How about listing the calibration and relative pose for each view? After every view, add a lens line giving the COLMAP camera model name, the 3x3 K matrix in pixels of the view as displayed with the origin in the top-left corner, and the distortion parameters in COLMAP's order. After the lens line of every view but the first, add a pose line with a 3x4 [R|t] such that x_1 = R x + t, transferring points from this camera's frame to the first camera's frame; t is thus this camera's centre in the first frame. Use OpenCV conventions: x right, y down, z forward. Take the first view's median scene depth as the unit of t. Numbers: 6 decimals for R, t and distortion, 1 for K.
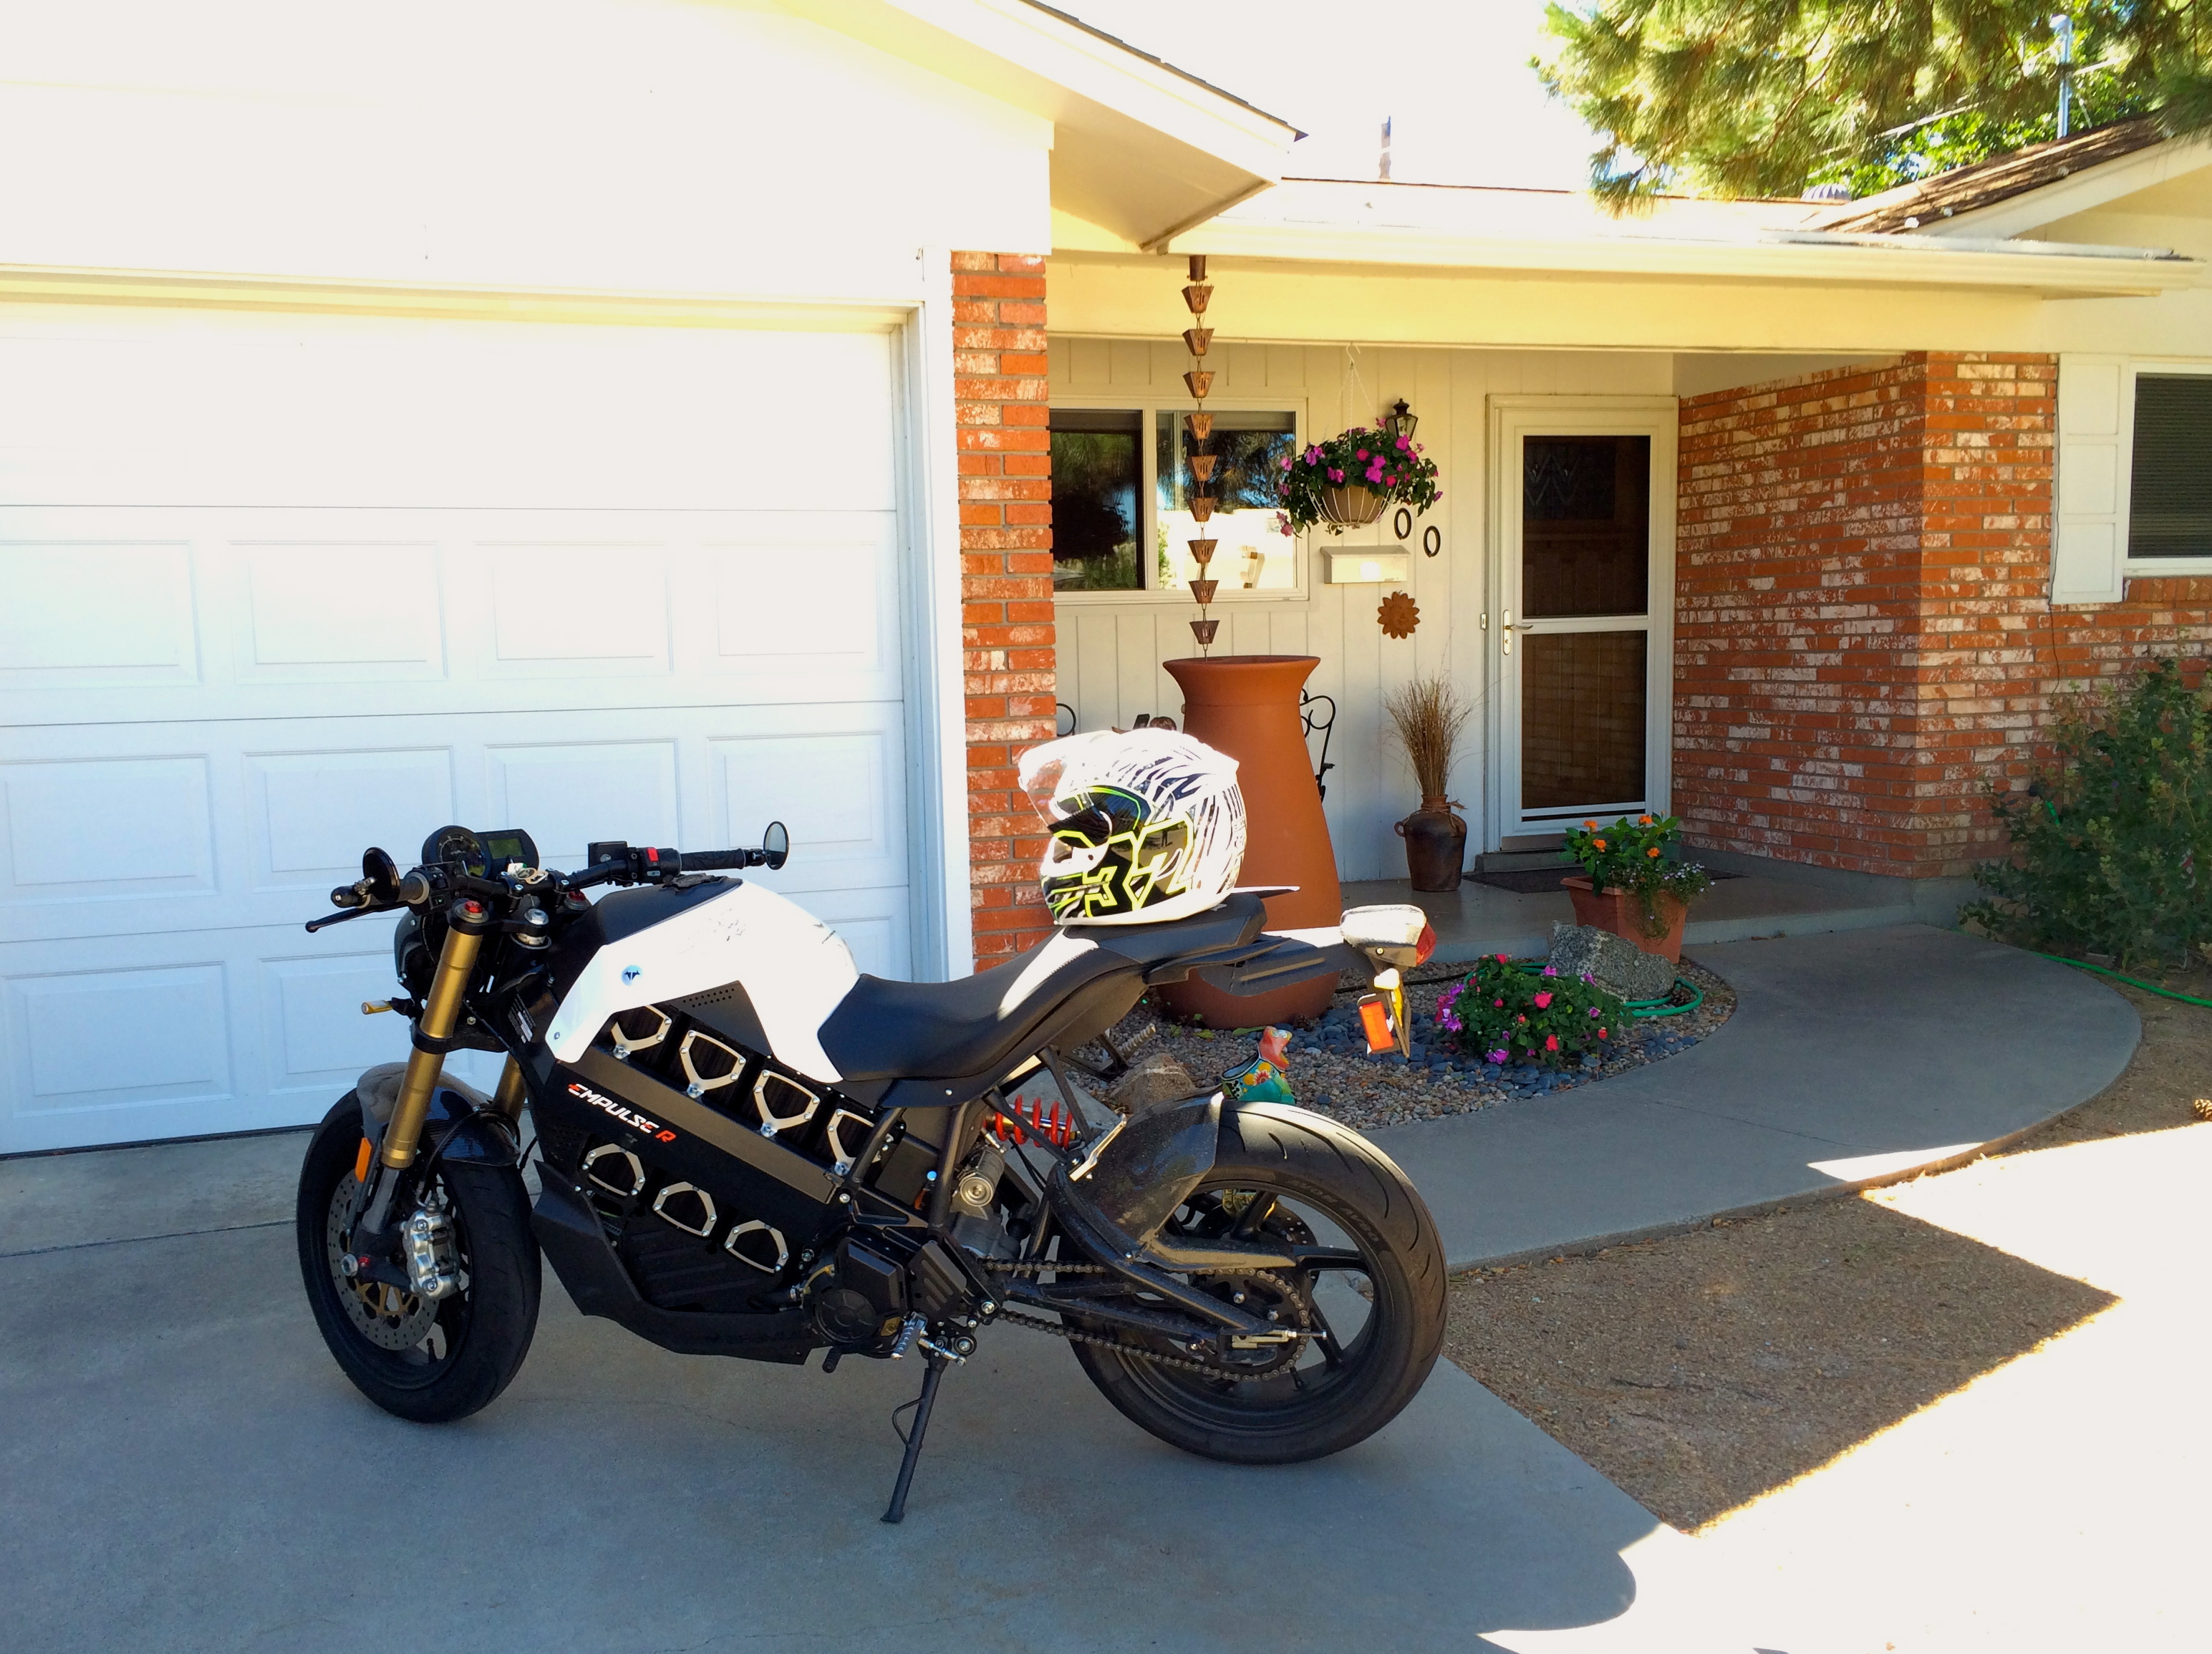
lens RADIAL K [[1997.9, 0, 1108.2], [0, 1997.9, 878.9], [0, 0, 1]] dist [0.059076, -0.072028]
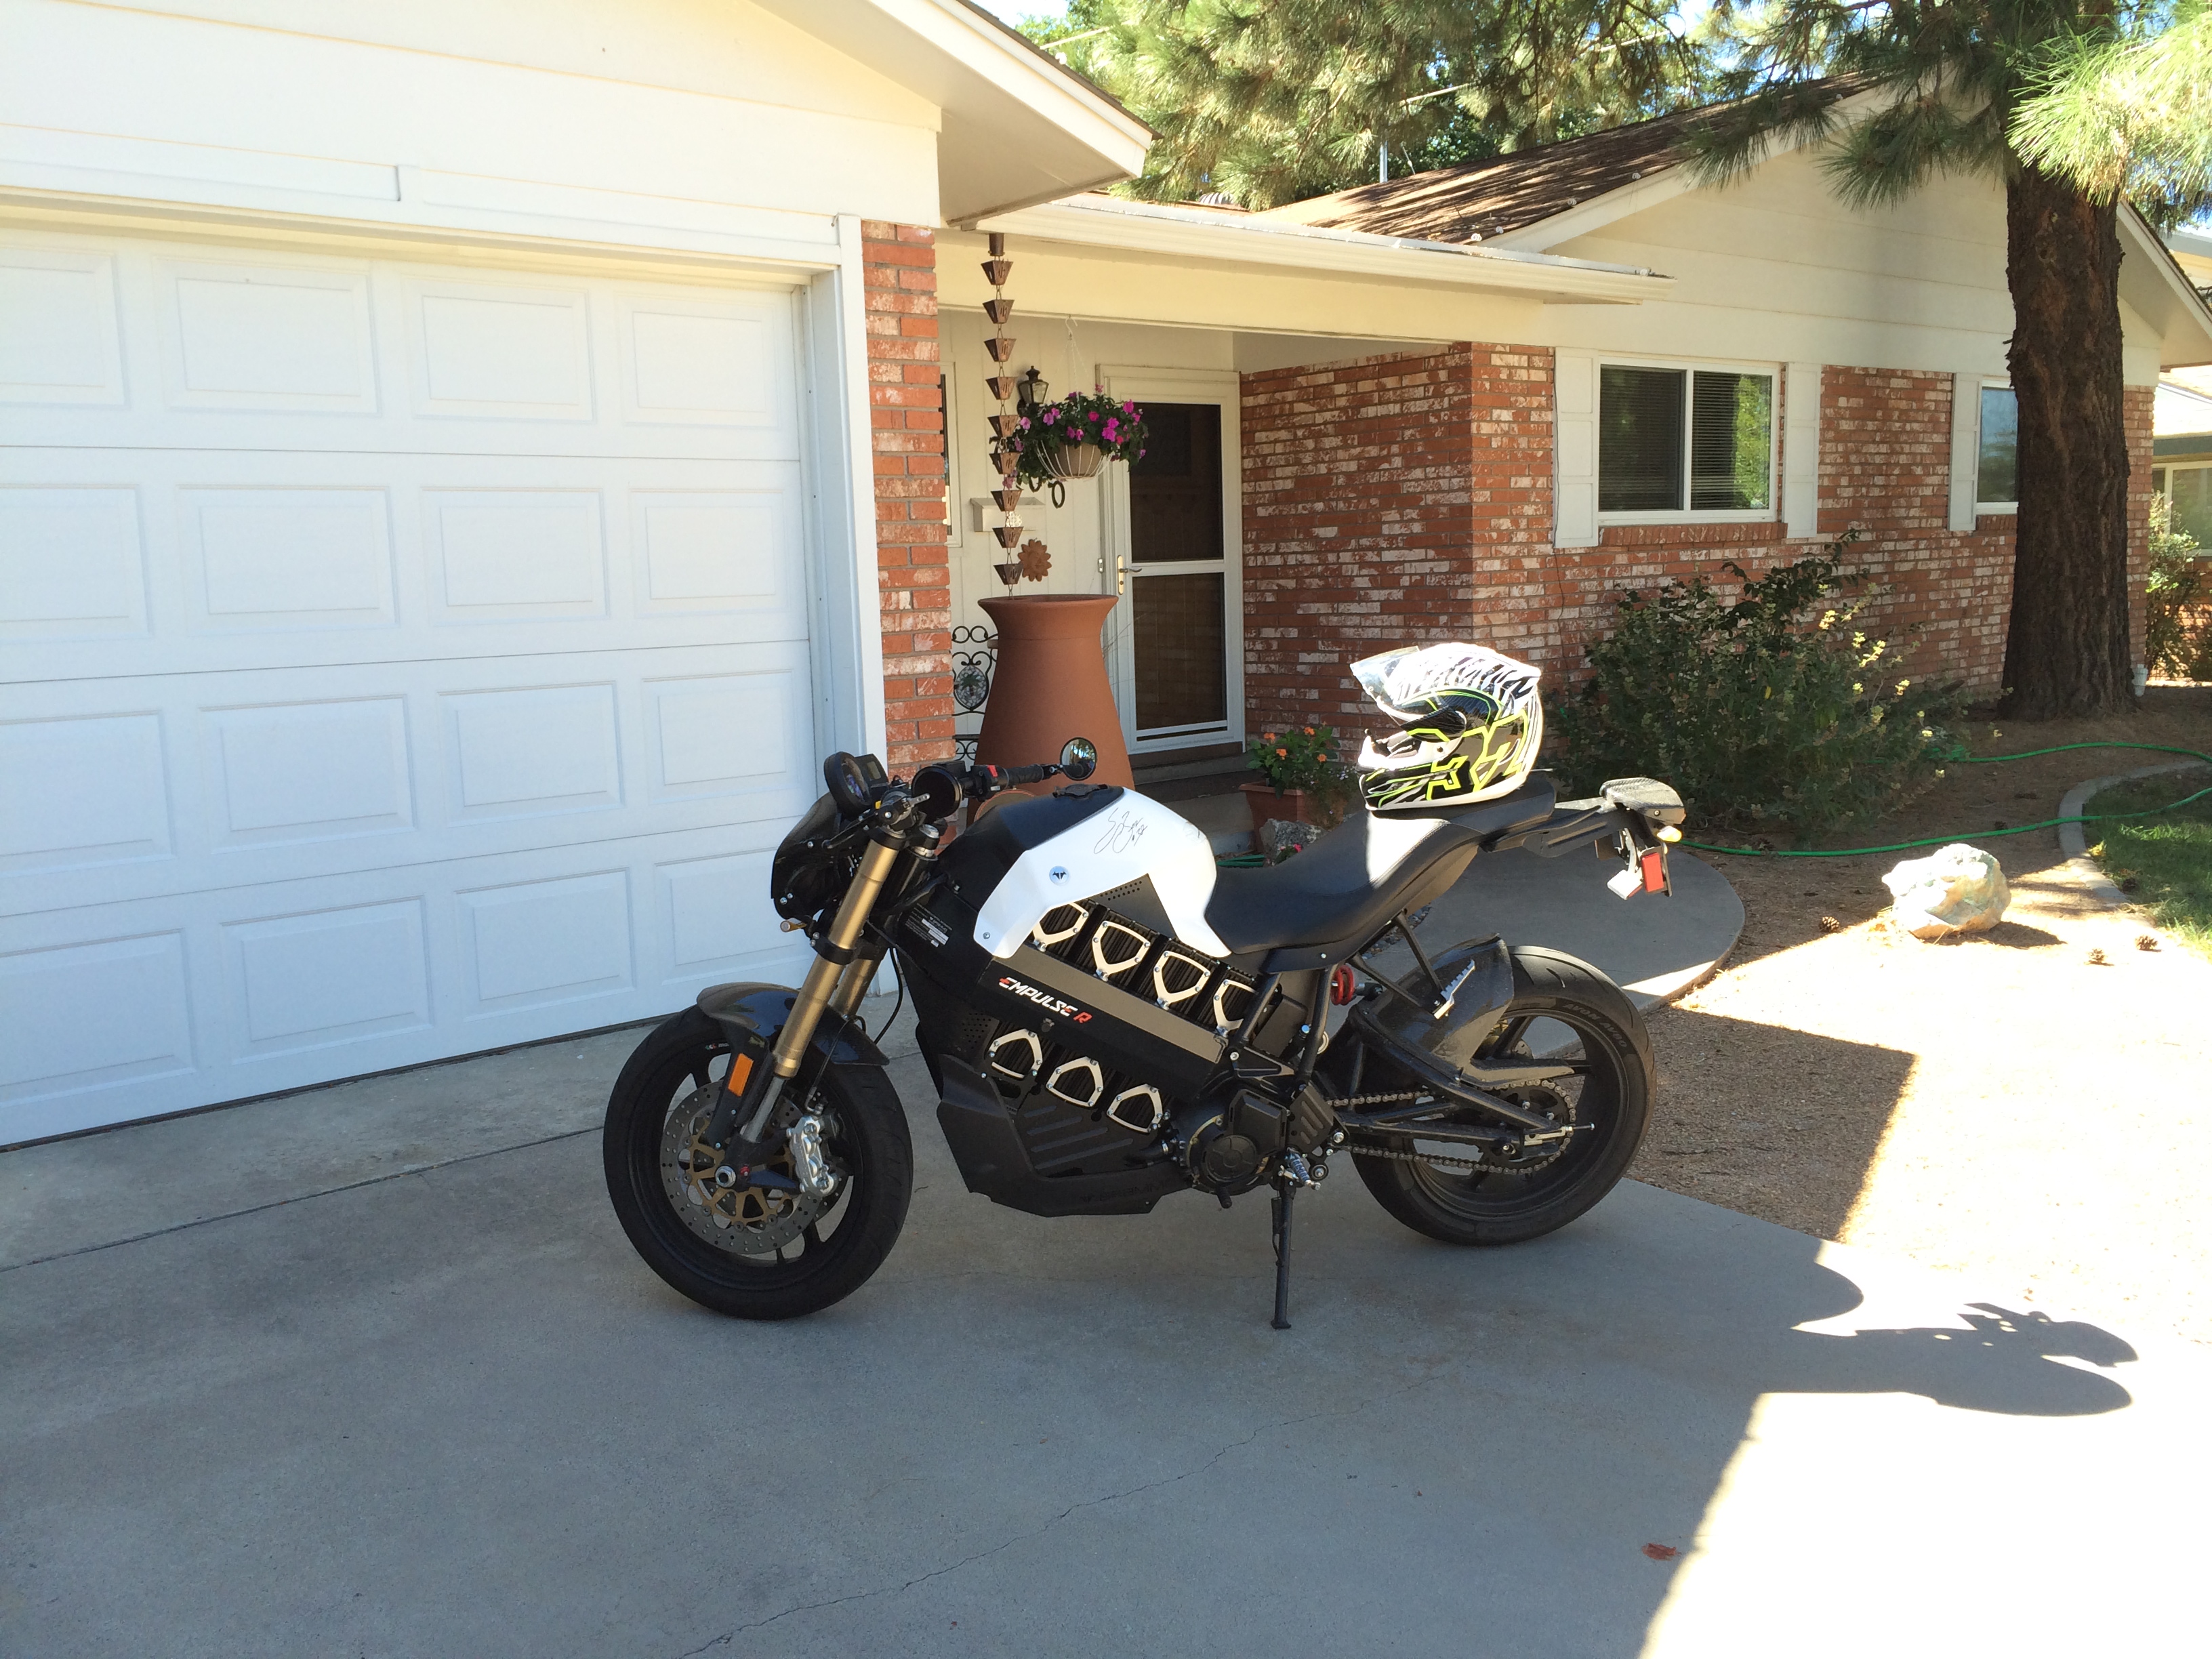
lens RADIAL K [[1892.6, 0, 1106.0], [0, 1892.6, 829.5], [0, 0, 1]] dist [0.034402, 0.000716]
pose [[0.930686, -0.058994, 0.361031, -0.294787], [0.056623, 0.998248, 0.017153, 0.003012], [-0.361410, 0.004479, 0.932396, 0.003679]]
